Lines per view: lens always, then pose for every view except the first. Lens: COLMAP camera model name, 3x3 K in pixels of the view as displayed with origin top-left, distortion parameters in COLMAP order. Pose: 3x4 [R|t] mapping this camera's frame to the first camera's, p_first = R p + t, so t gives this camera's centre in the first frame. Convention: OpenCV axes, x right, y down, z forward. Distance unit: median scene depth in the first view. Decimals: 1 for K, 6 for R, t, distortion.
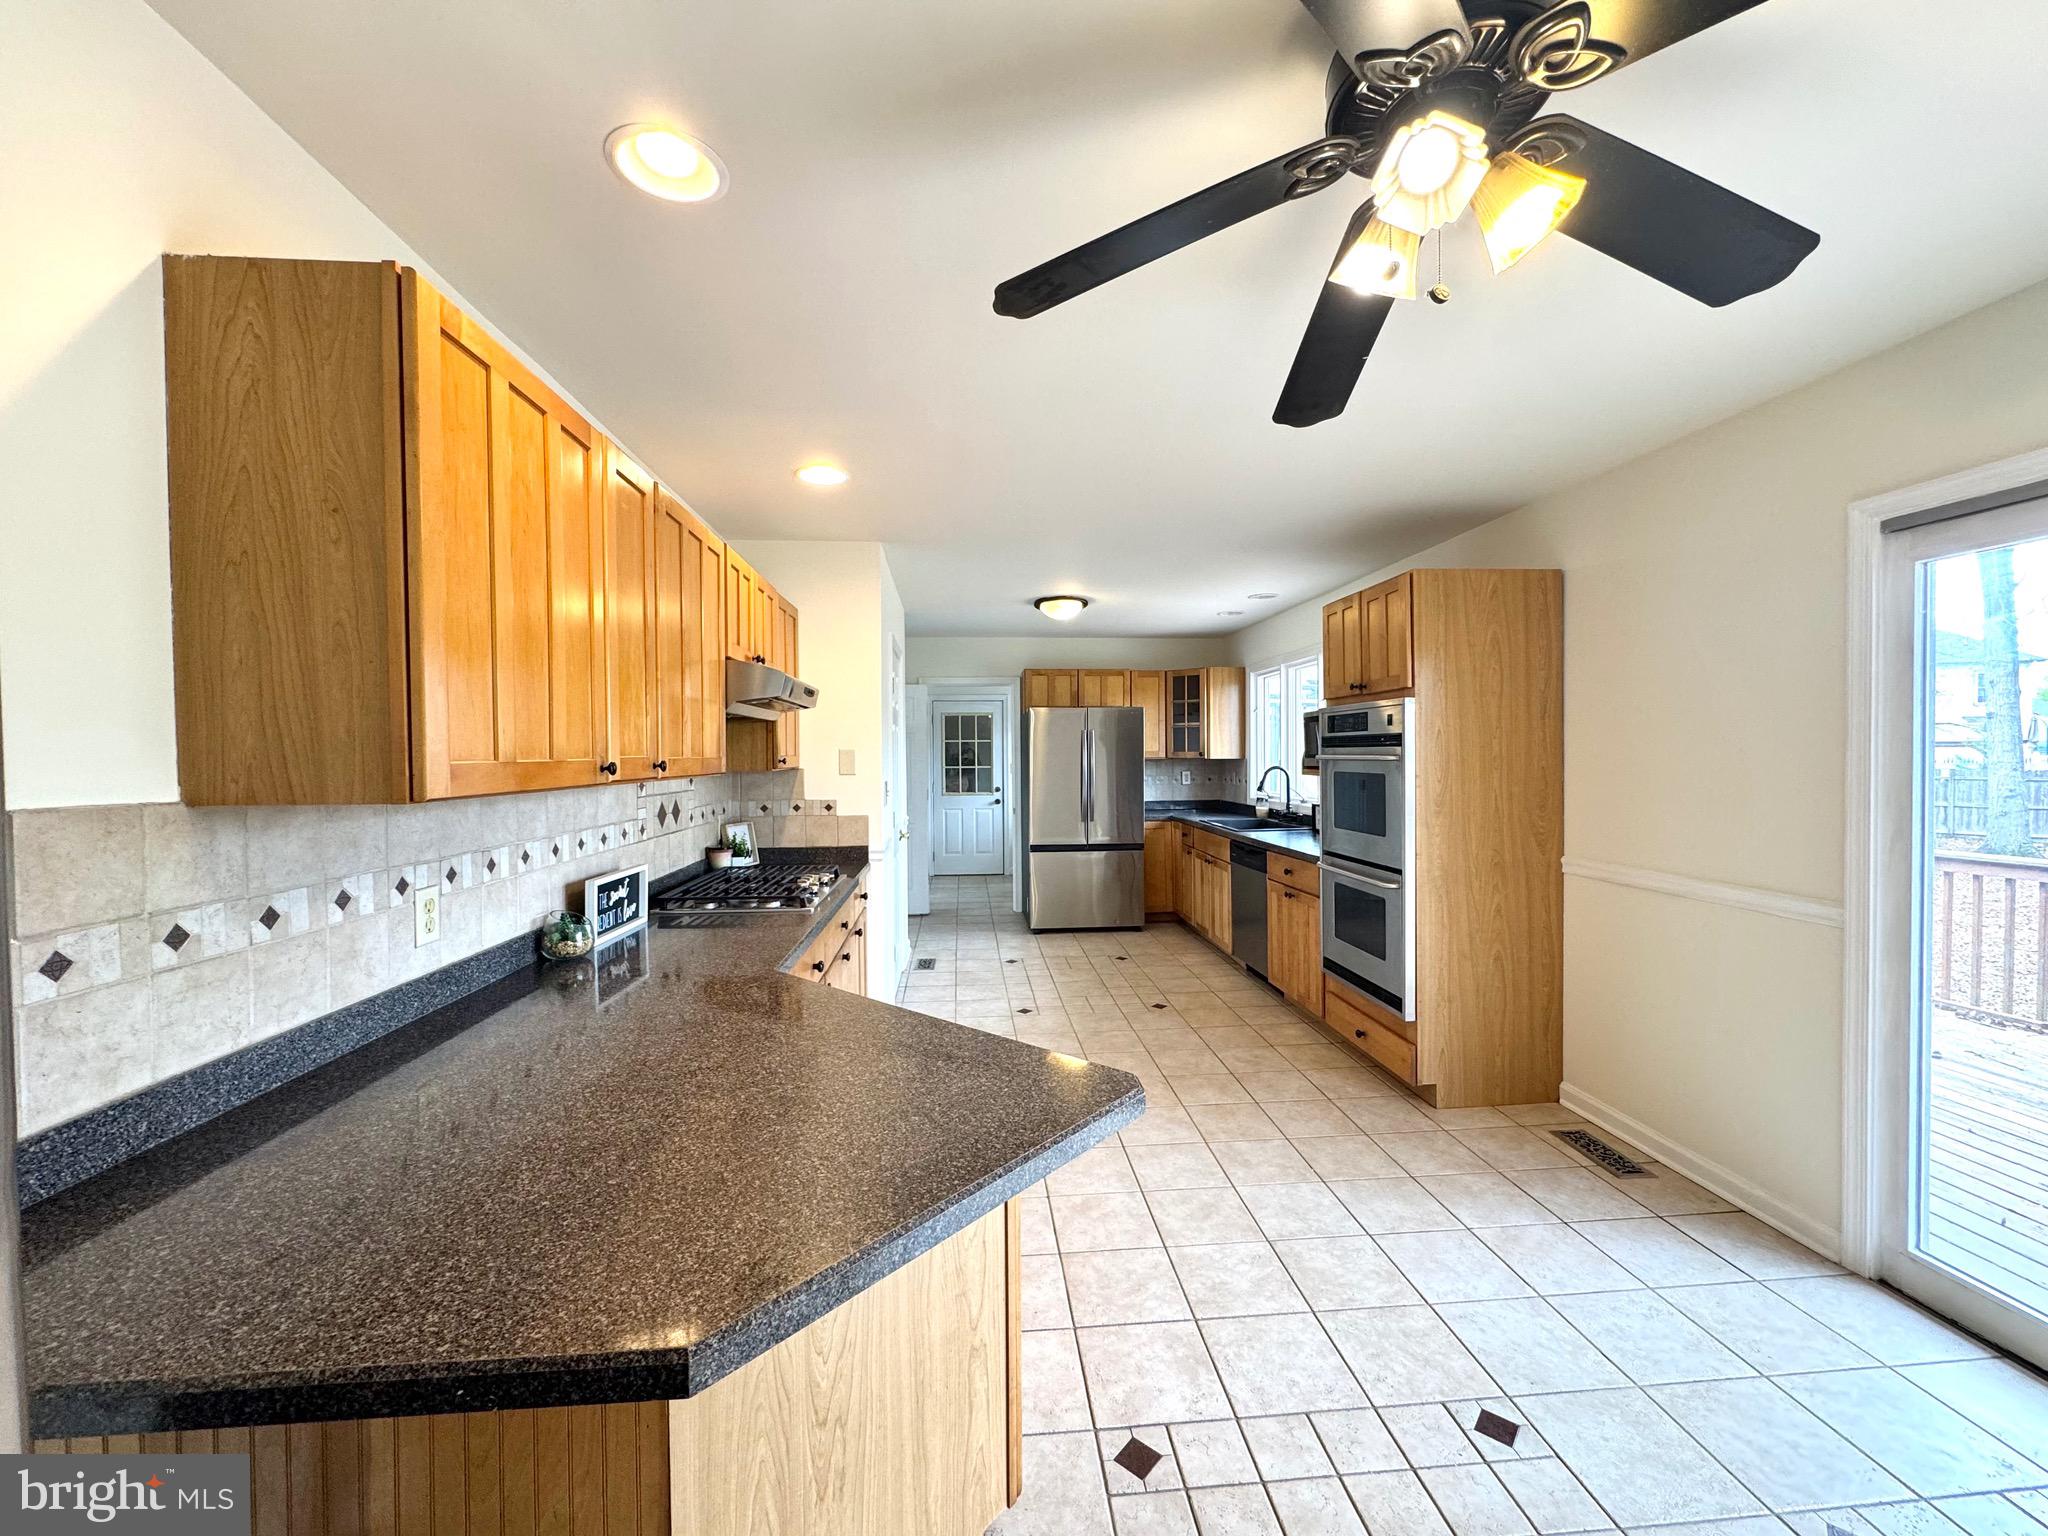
lens RADIAL K [[815.8, 0, 1026.8], [0, 815.8, 767.7], [0, 0, 1]] dist [-0.003884, 0.000823]
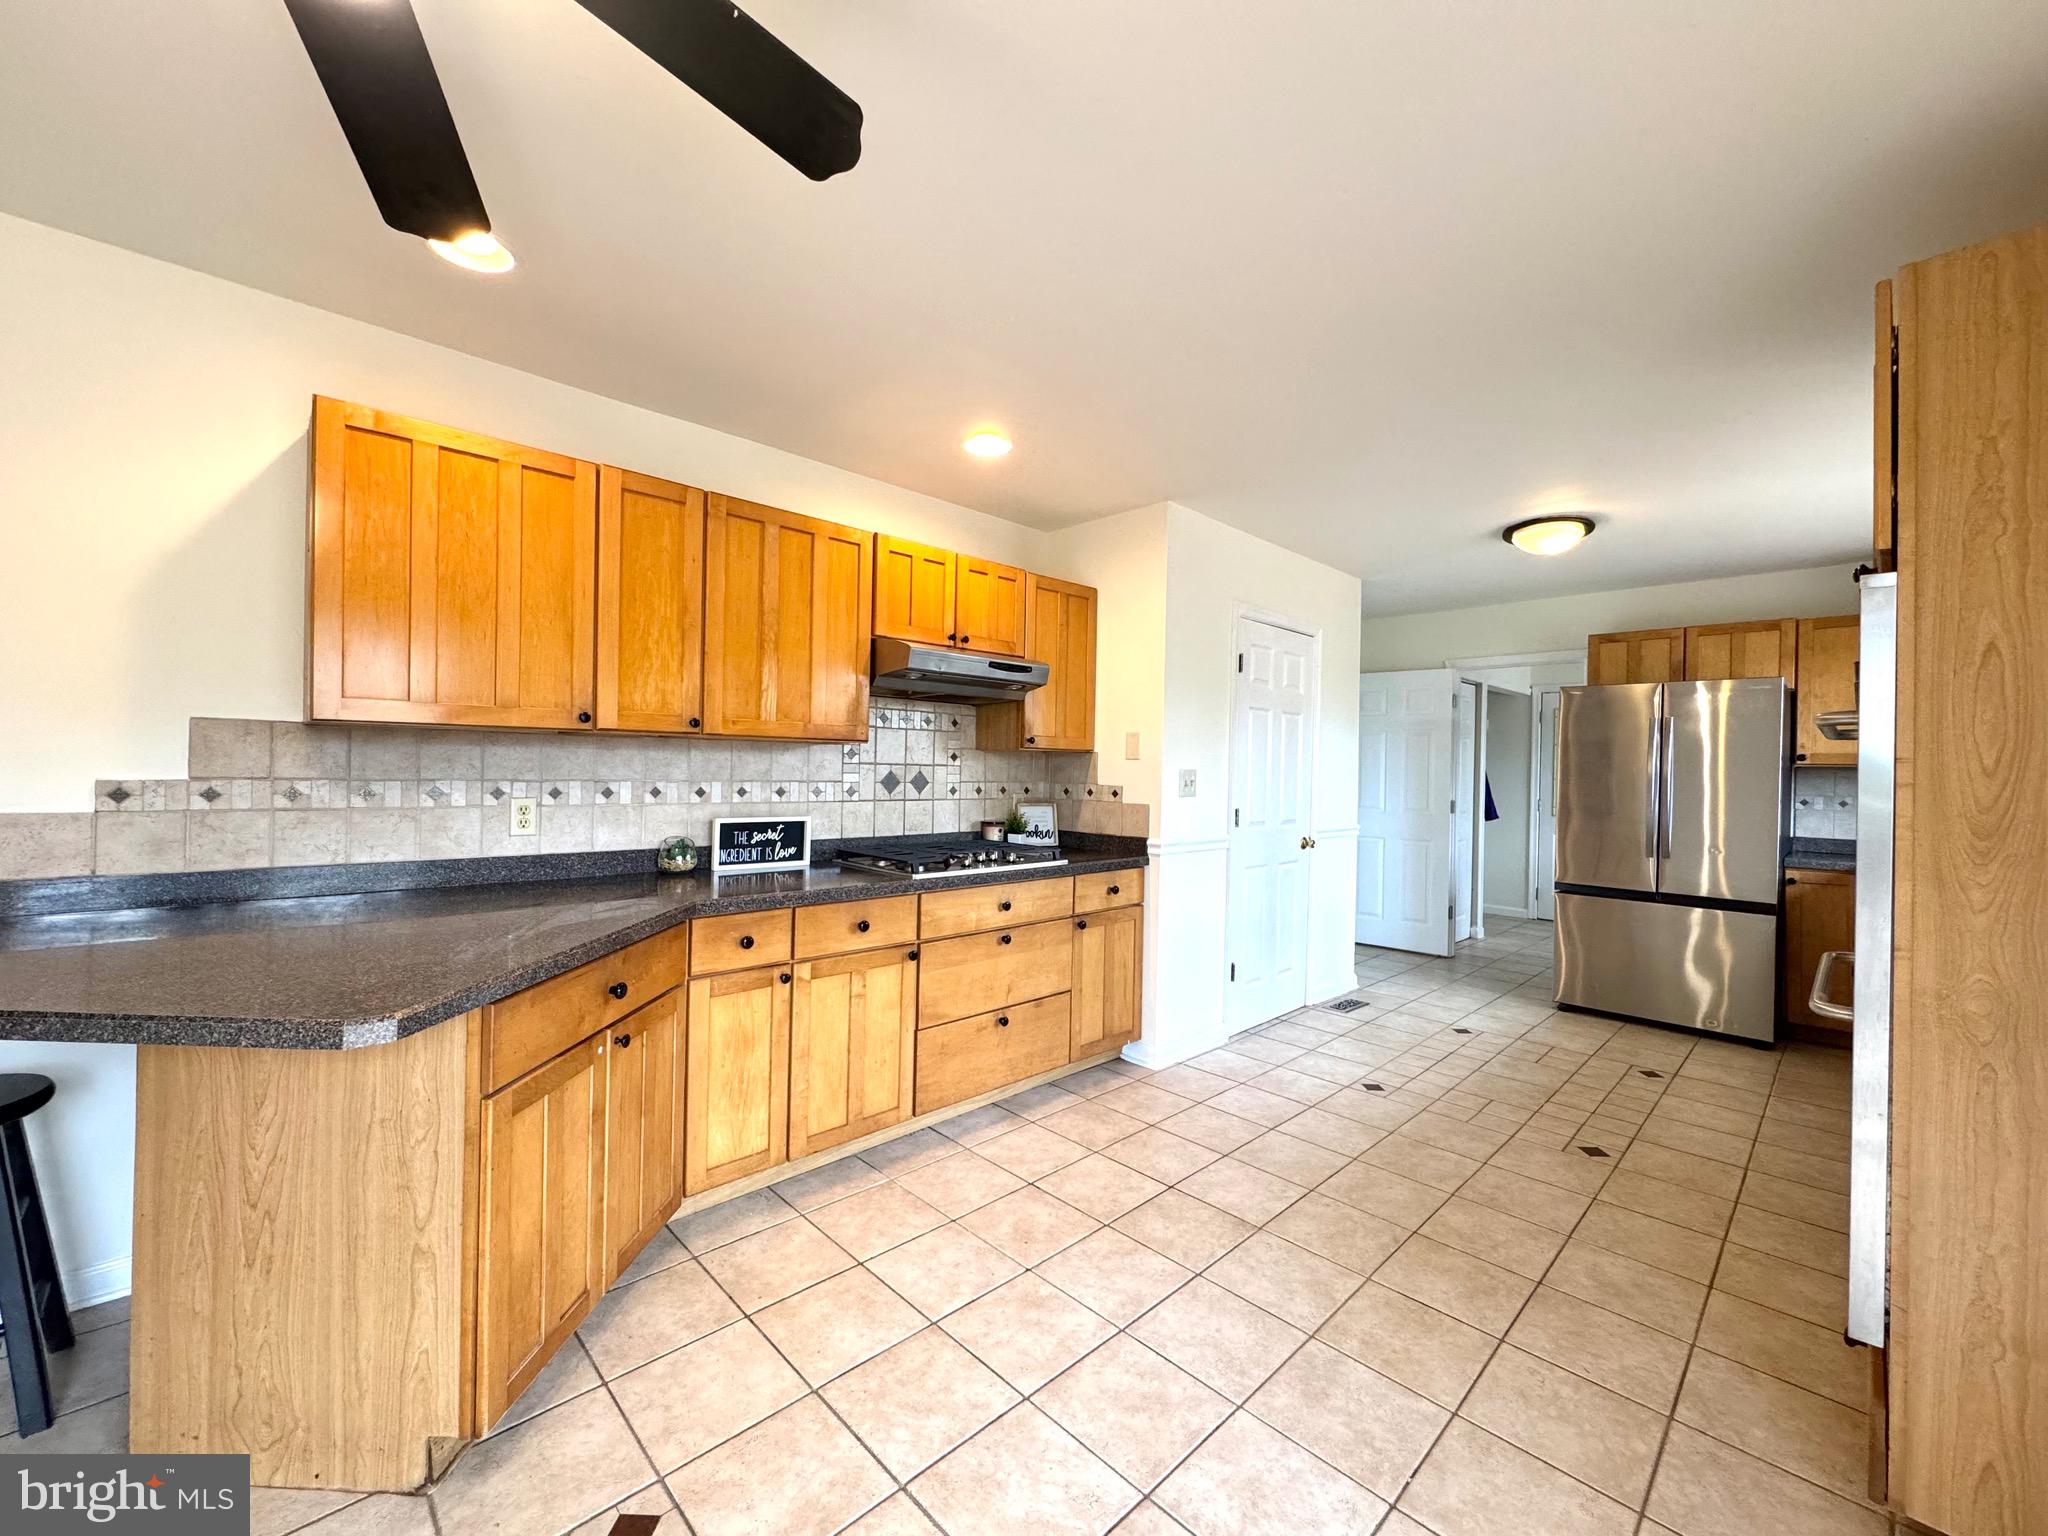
lens RADIAL K [[815.8, 0, 1026.5], [0, 815.8, 766.0], [0, 0, 1]] dist [-0.003884, 0.000823]
pose [[0.633180, 0.018156, -0.773791, 0.423752], [-0.037386, 0.999275, -0.007146, 0.027348], [0.773101, 0.033453, 0.633400, 0.321294]]
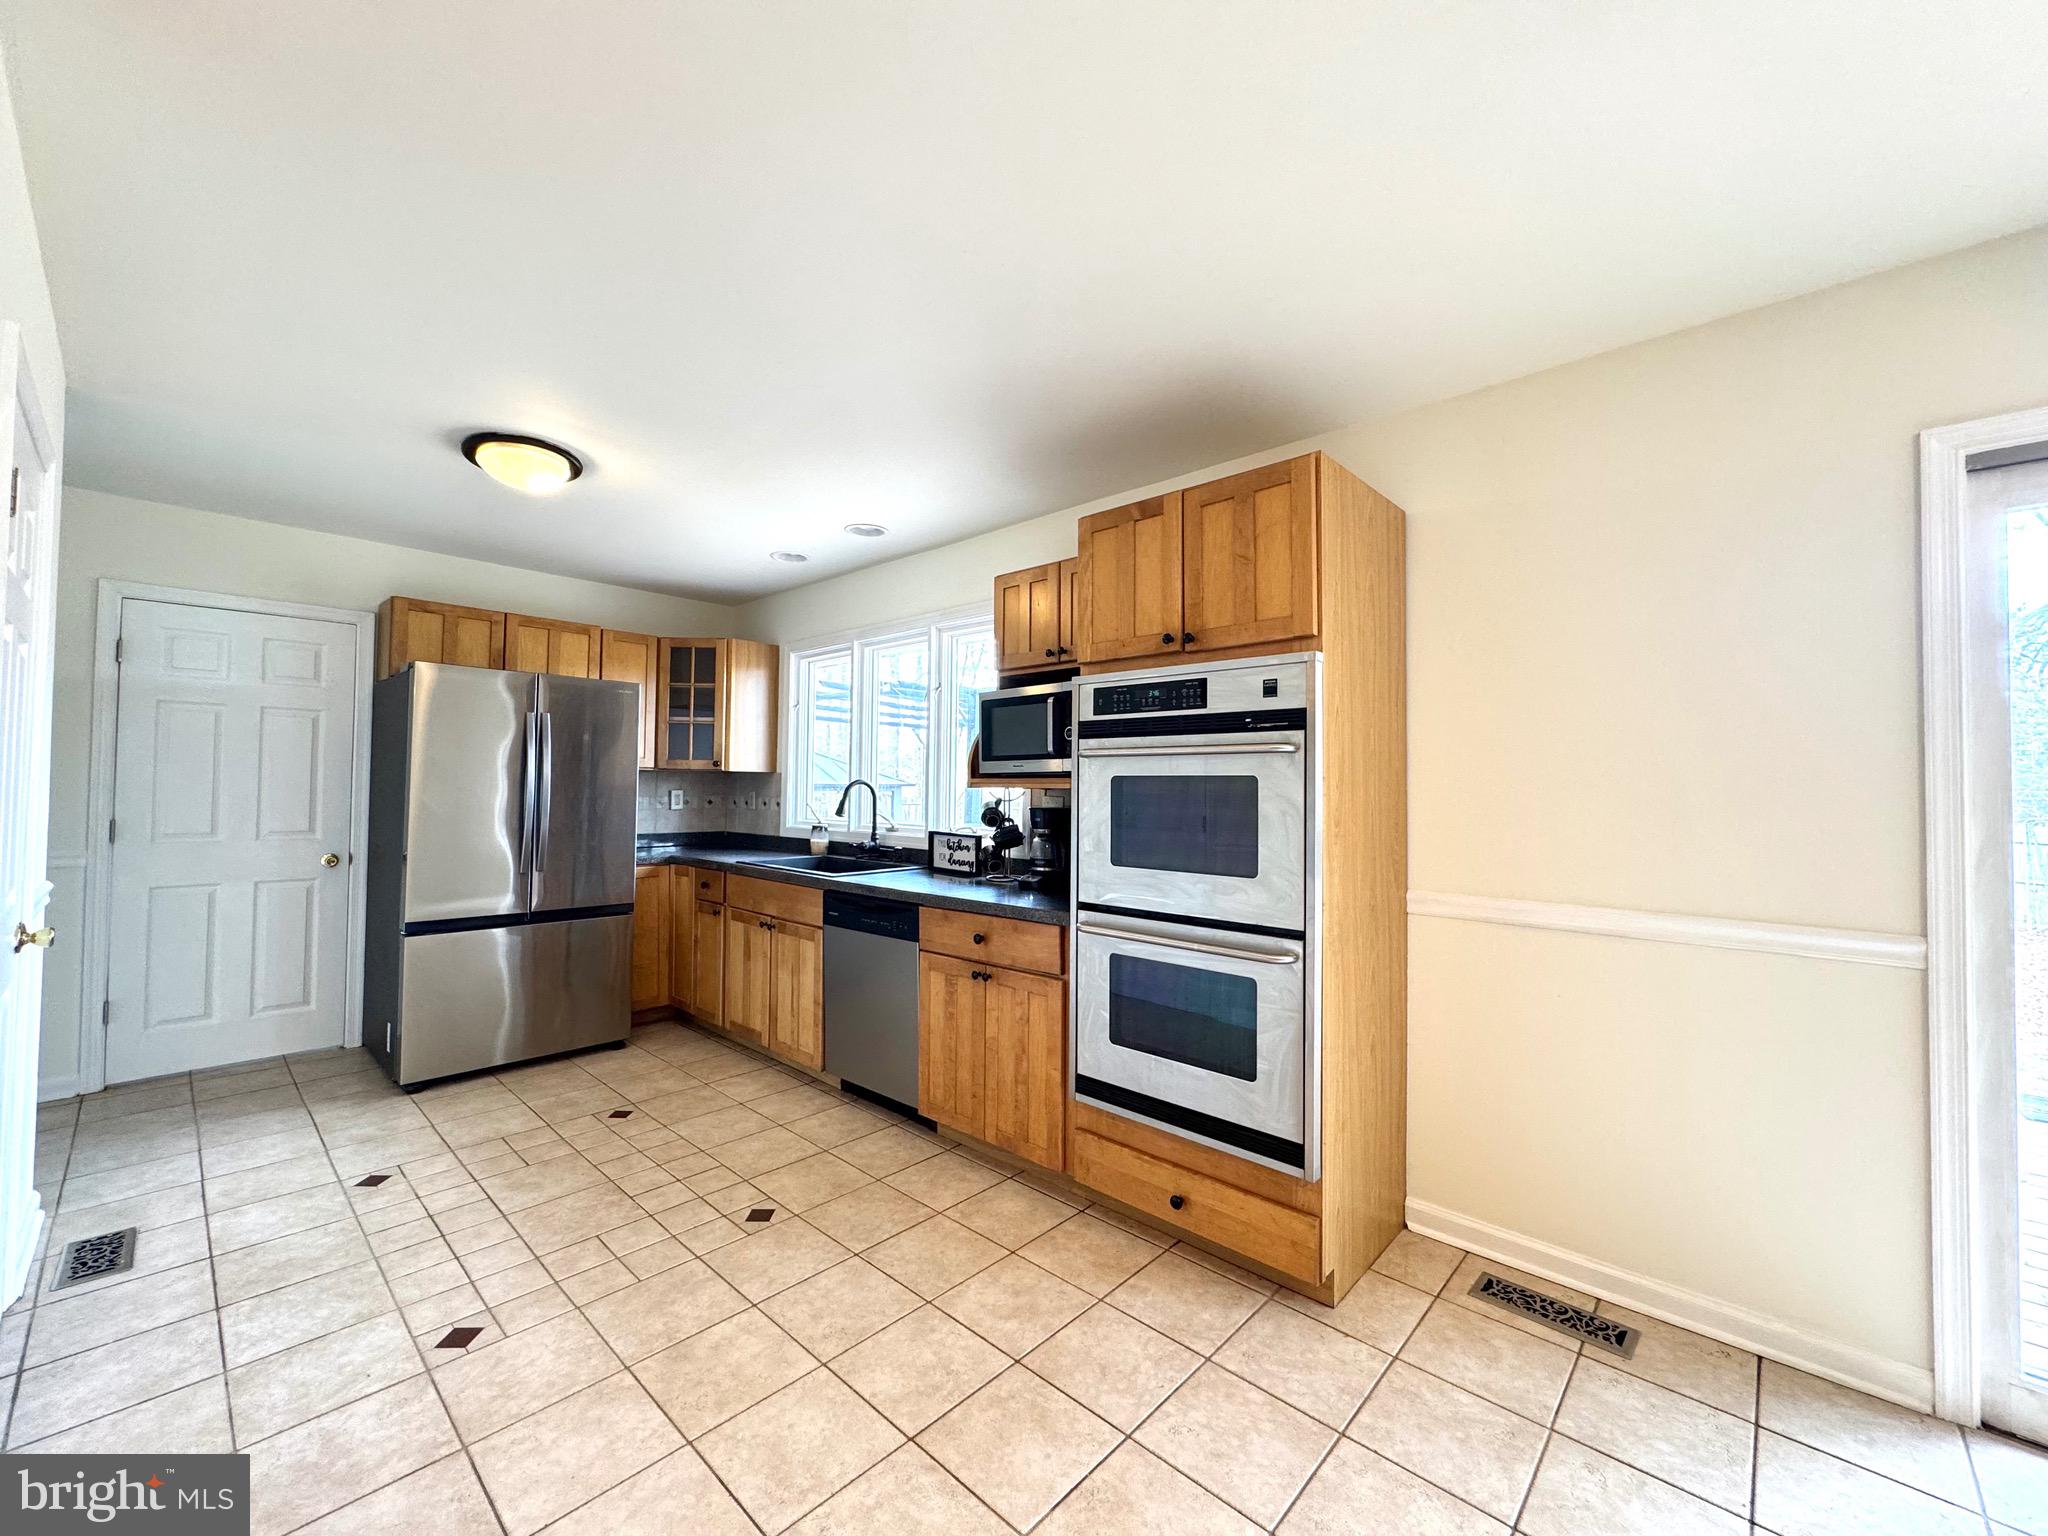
lens RADIAL K [[815.8, 0, 1025.9], [0, 815.8, 769.1], [0, 0, 1]] dist [-0.003884, 0.000823]
pose [[0.740468, 0.032767, 0.671293, -0.090050], [-0.006695, 0.999121, -0.041383, 0.025182], [-0.672059, 0.026149, 0.740036, 0.565030]]
